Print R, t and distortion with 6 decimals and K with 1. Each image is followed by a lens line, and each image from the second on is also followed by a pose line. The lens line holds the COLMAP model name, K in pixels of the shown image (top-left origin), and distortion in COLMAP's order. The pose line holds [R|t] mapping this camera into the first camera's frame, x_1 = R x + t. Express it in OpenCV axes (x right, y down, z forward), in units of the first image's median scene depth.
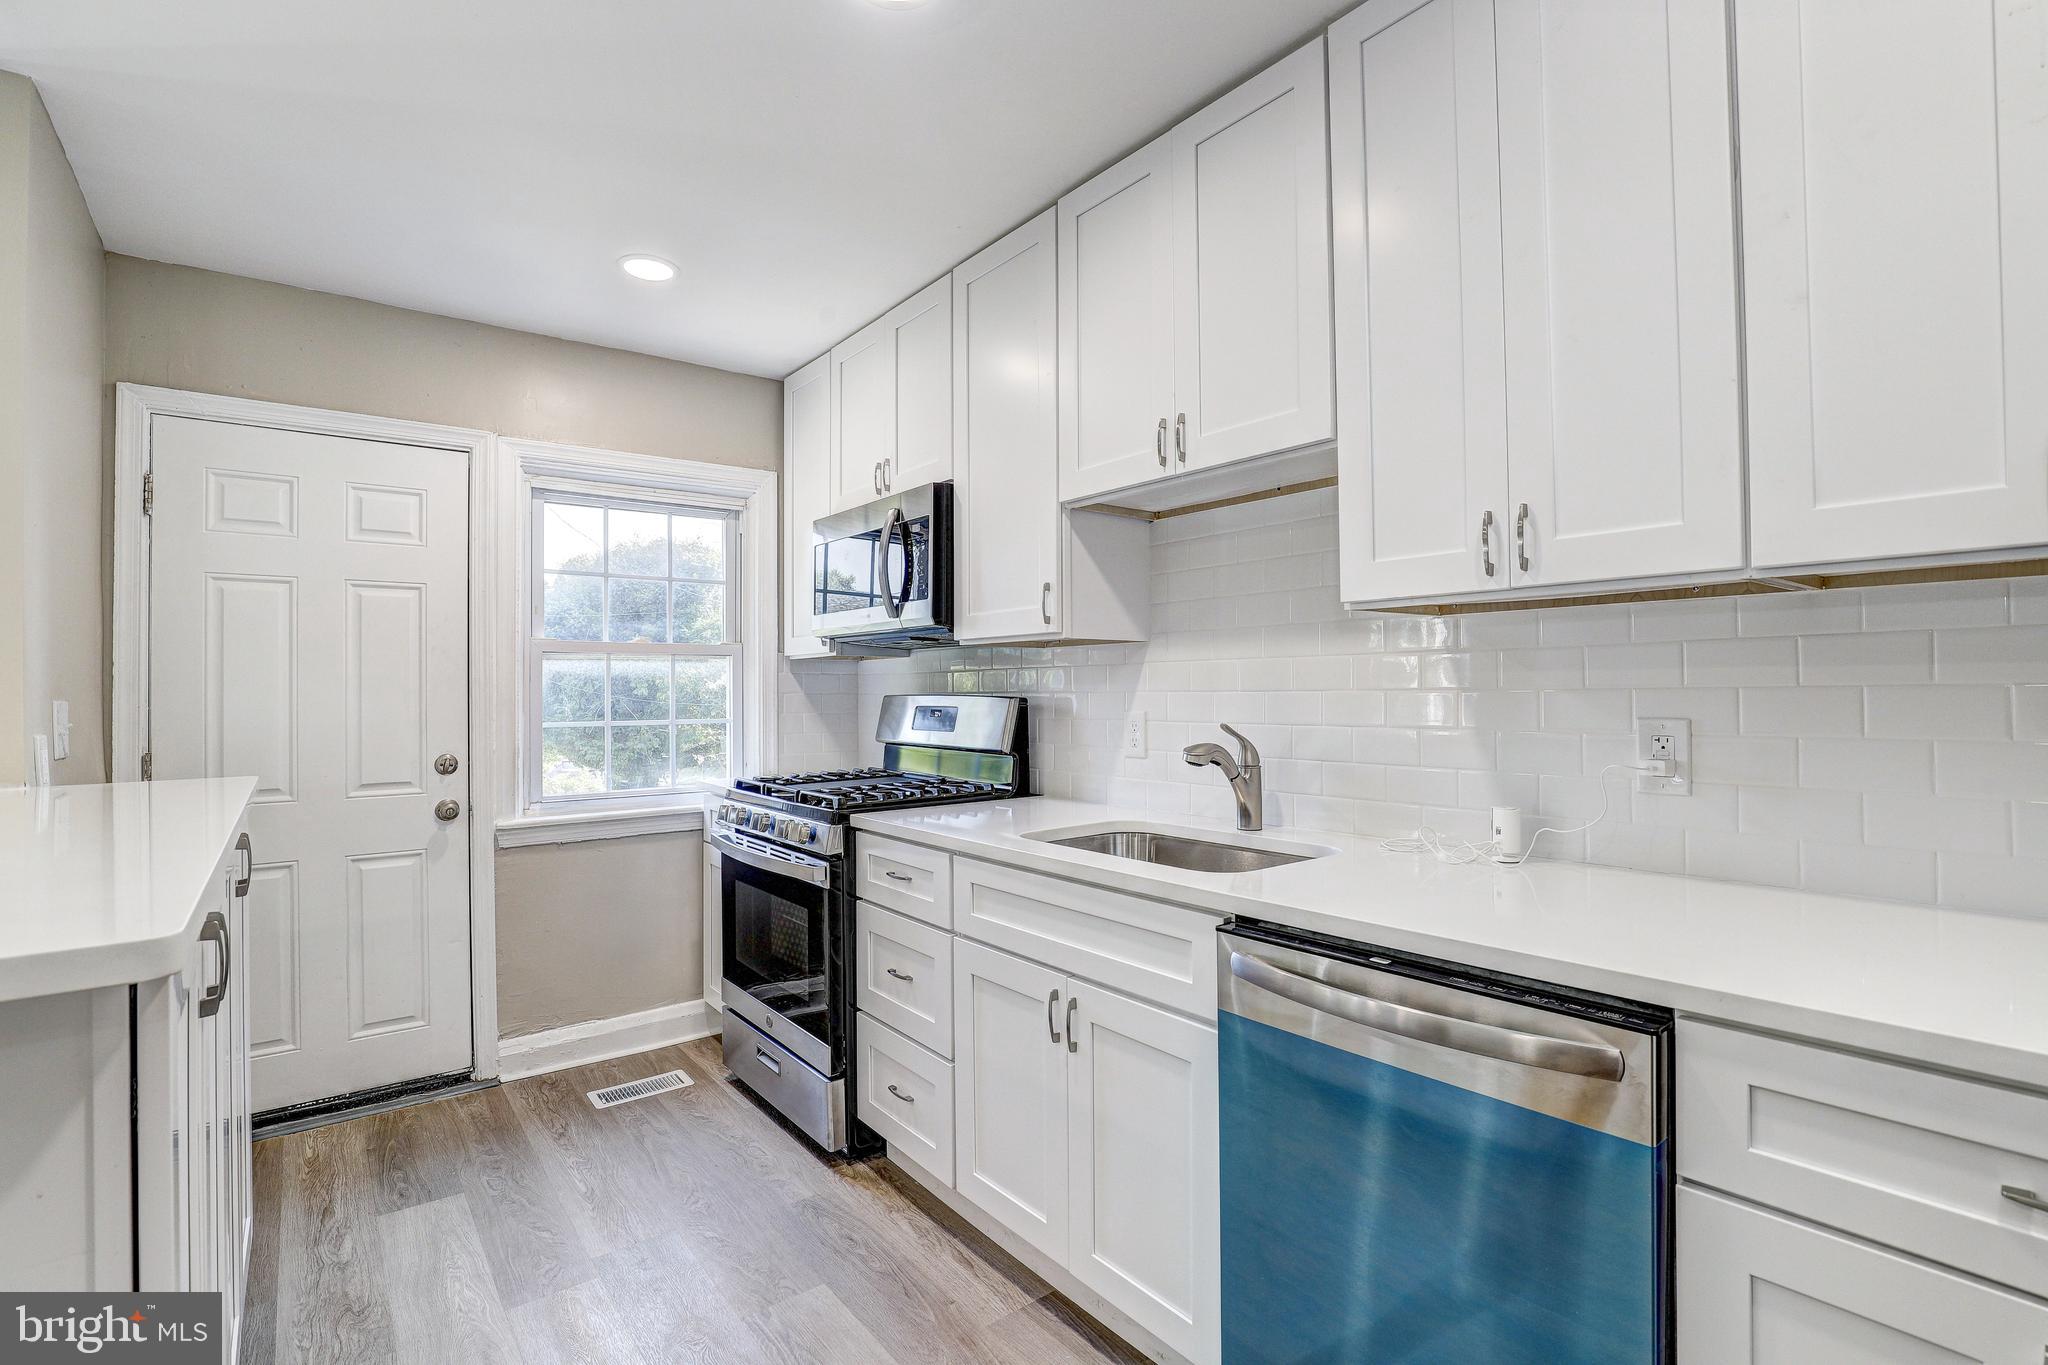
lens RADIAL K [[946.0, 0, 1019.8], [0, 946.0, 678.9], [0, 0, 1]] dist [-0.029628, 0.006734]
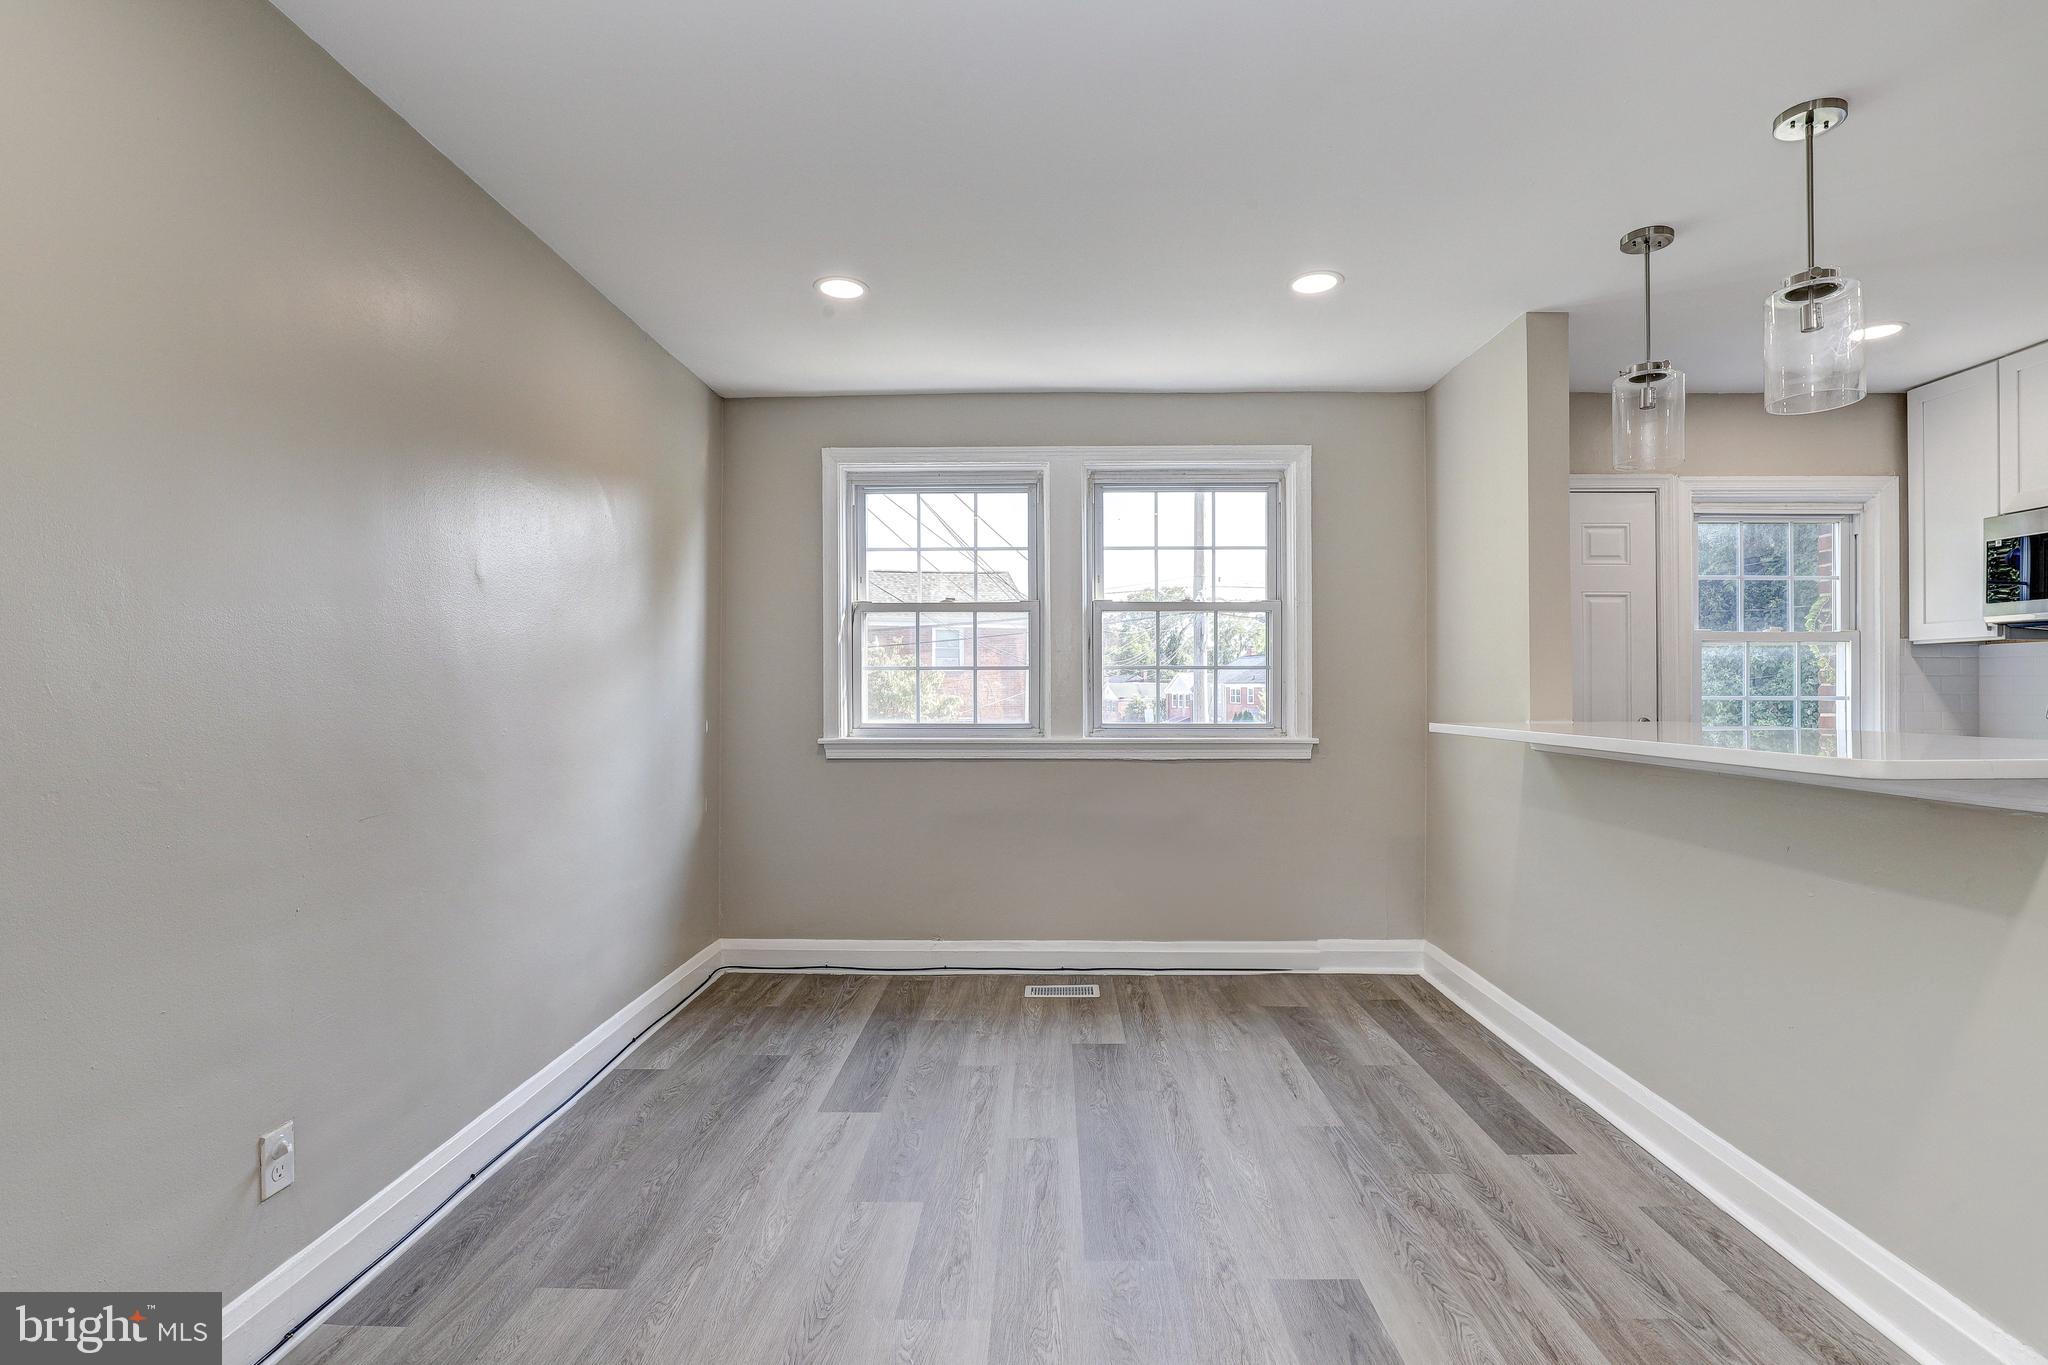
lens RADIAL K [[945.9, 0, 1034.4], [0, 945.9, 681.1], [0, 0, 1]] dist [-0.029679, 0.001219]
pose [[0.778153, 0.005710, -0.628049, -0.495271], [0.000145, 0.999957, 0.009271, 0.016450], [0.628075, -0.007305, 0.778118, -0.658539]]
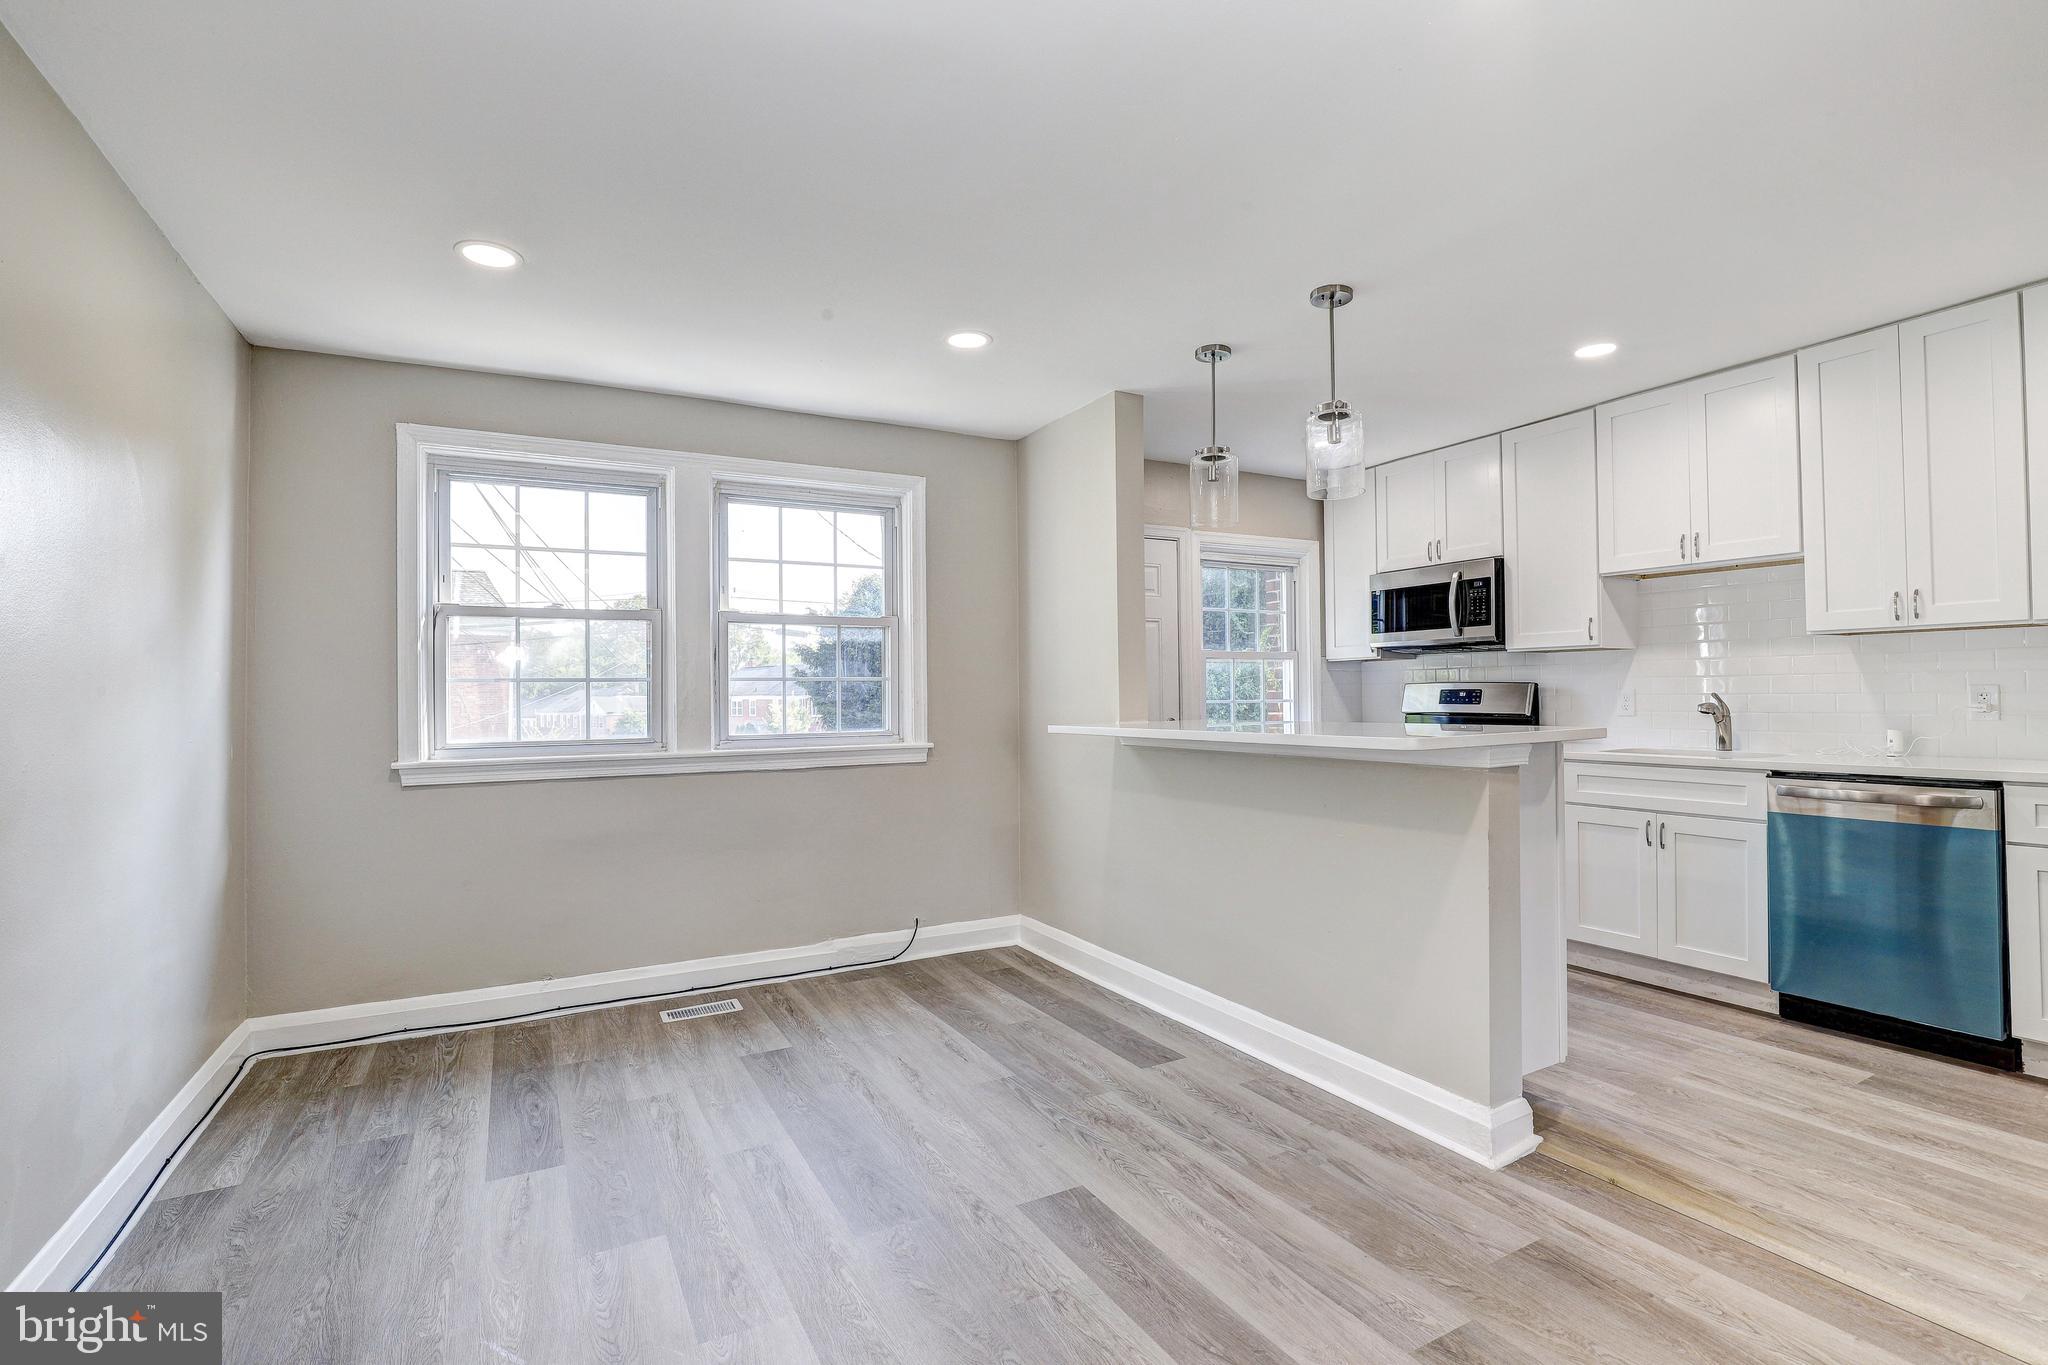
lens RADIAL K [[937.8, 0, 1031.9], [0, 937.8, 681.1], [0, 0, 1]] dist [-0.036605, 0.008131]
pose [[0.987701, -0.004529, -0.156290, -0.654888], [0.004265, 0.999989, -0.002024, 0.017004], [0.156298, 0.001332, 0.987709, -0.803768]]
